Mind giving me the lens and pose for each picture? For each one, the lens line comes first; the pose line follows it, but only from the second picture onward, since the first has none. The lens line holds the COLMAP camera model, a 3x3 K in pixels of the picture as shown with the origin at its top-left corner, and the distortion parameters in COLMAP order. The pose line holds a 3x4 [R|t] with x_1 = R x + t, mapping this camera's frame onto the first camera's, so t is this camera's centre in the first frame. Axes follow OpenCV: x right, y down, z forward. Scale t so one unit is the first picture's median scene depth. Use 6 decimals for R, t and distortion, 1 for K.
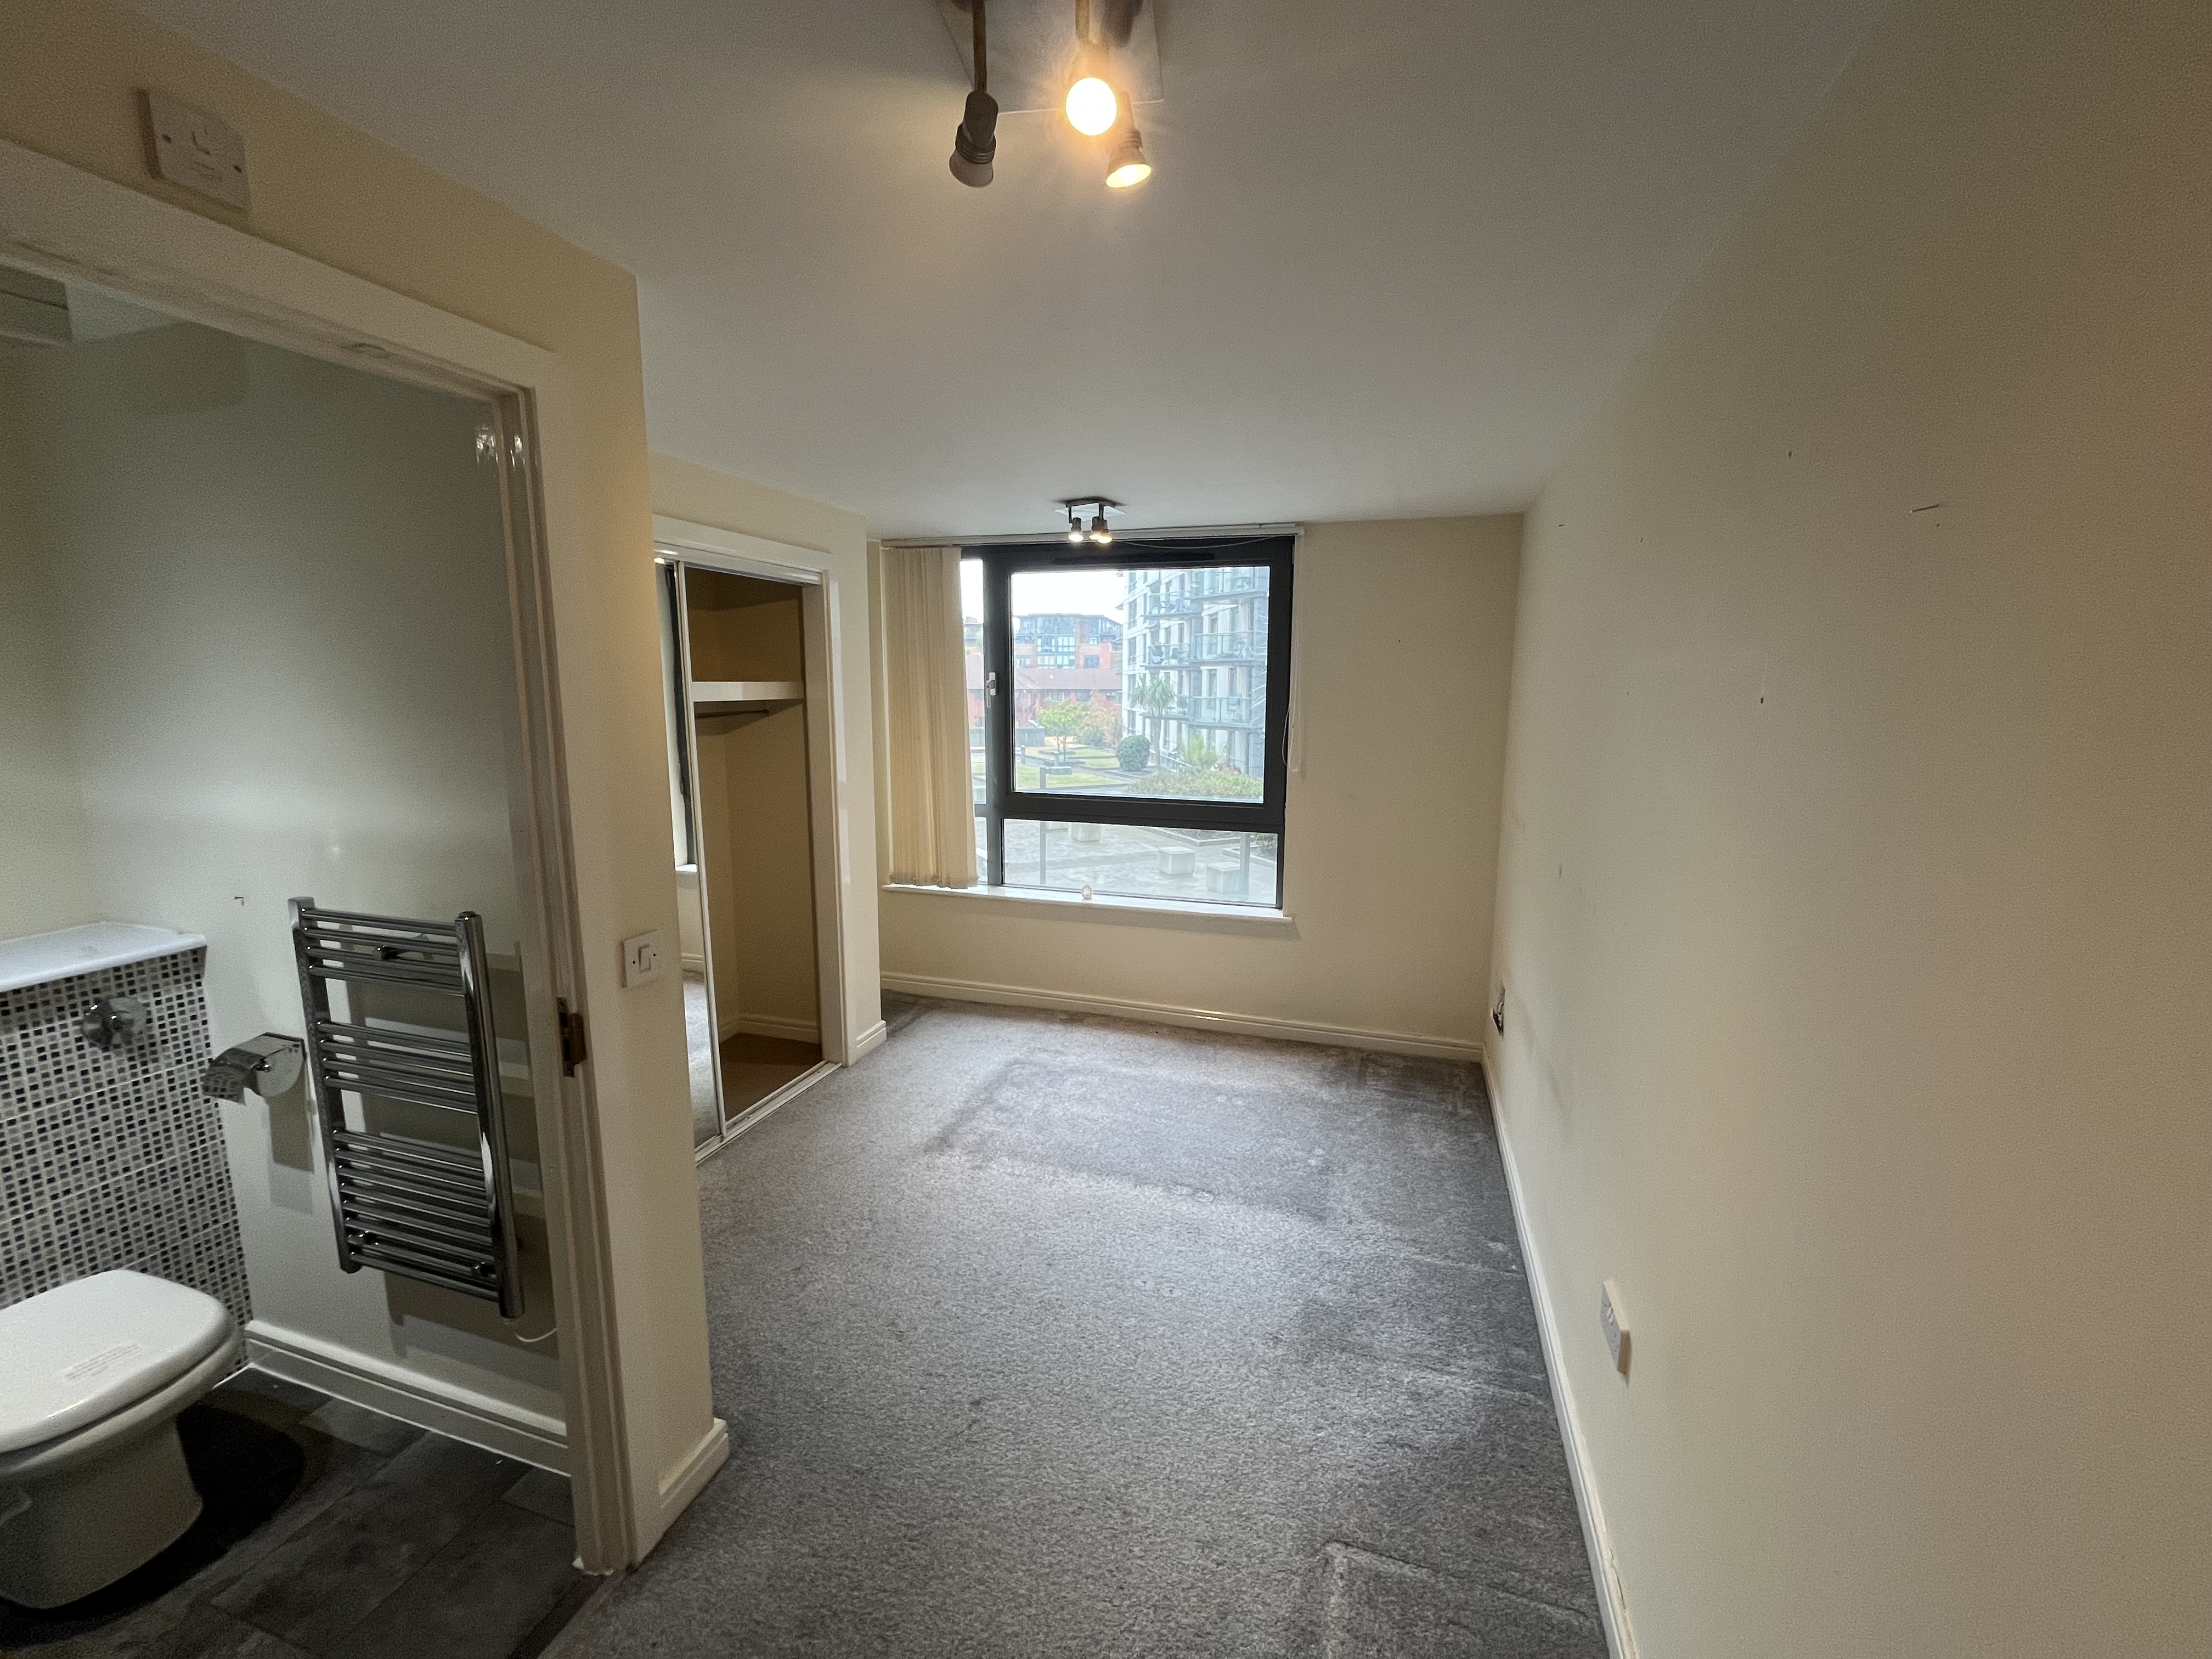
lens RADIAL K [[896.8, 0, 1118.3], [0, 896.8, 818.2], [0, 0, 1]] dist [0.000139, 0.000018]
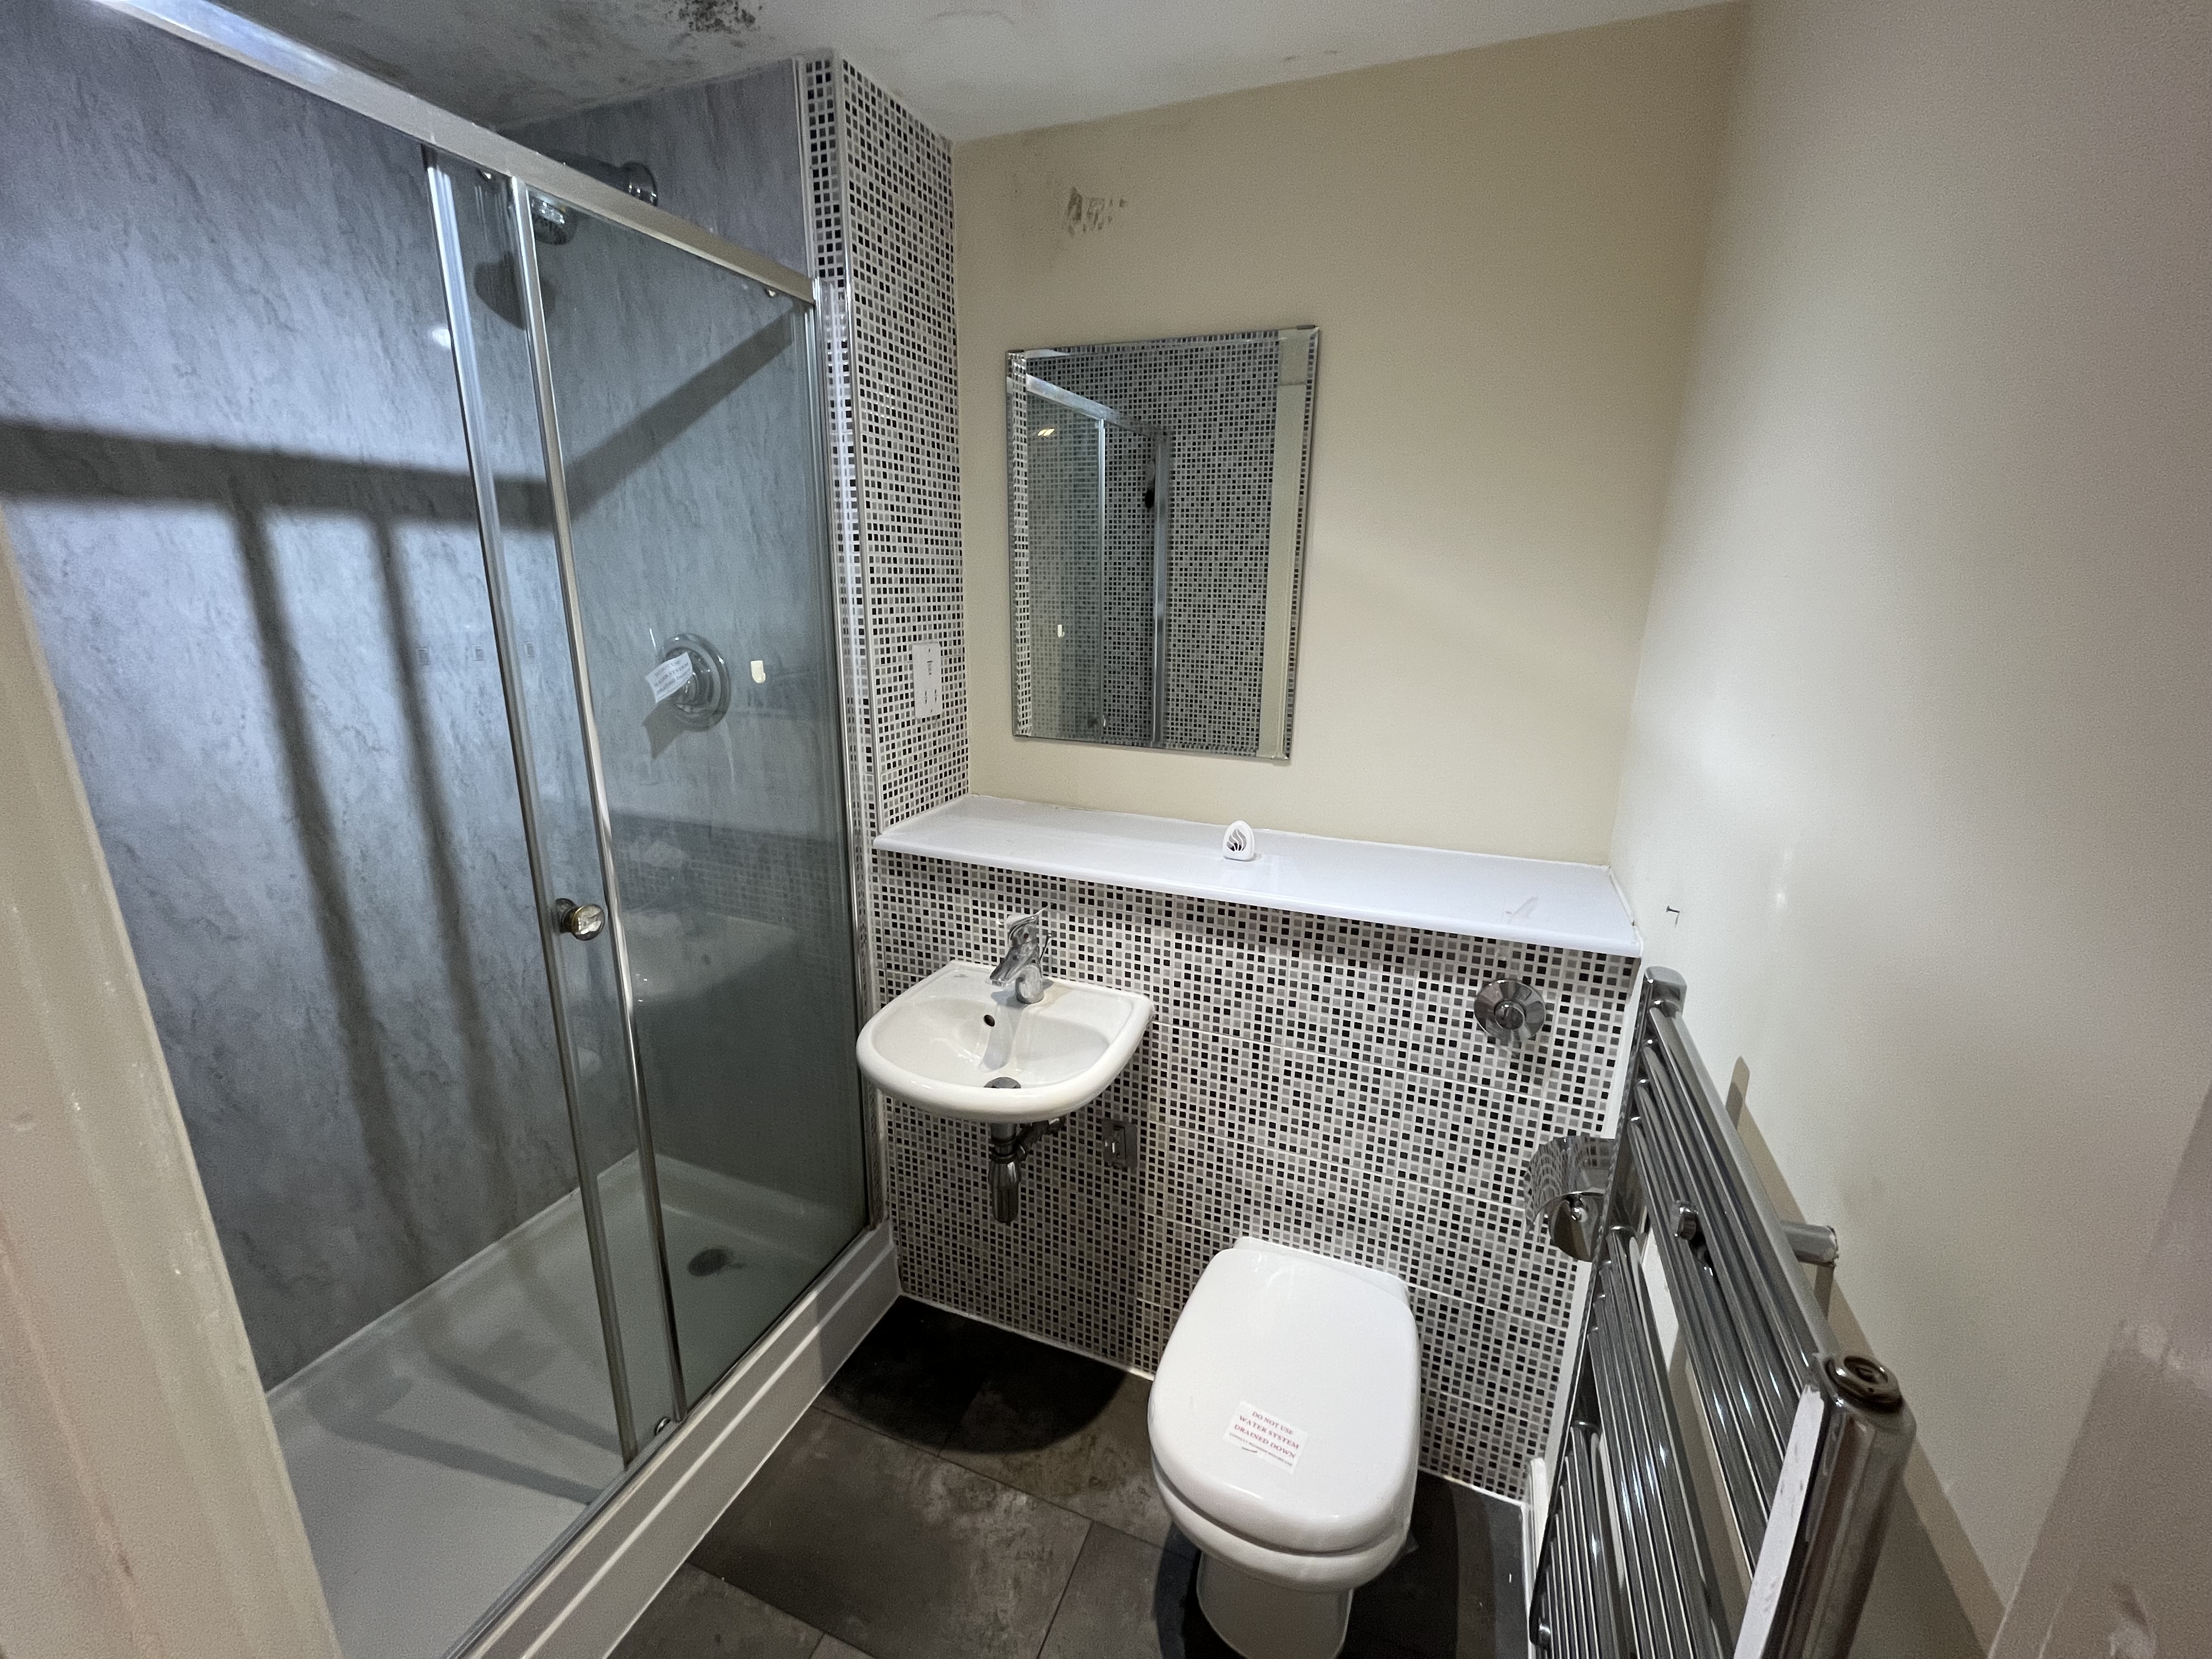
lens RADIAL K [[896.8, 0, 1109.1], [0, 896.8, 817.2], [0, 0, 1]] dist [0.000139, 0.000018]
pose [[-0.069547, 0.256034, -0.964163, -0.434420], [-0.159338, 0.951244, 0.264097, -0.057457], [0.984771, 0.171995, -0.025360, 0.659569]]
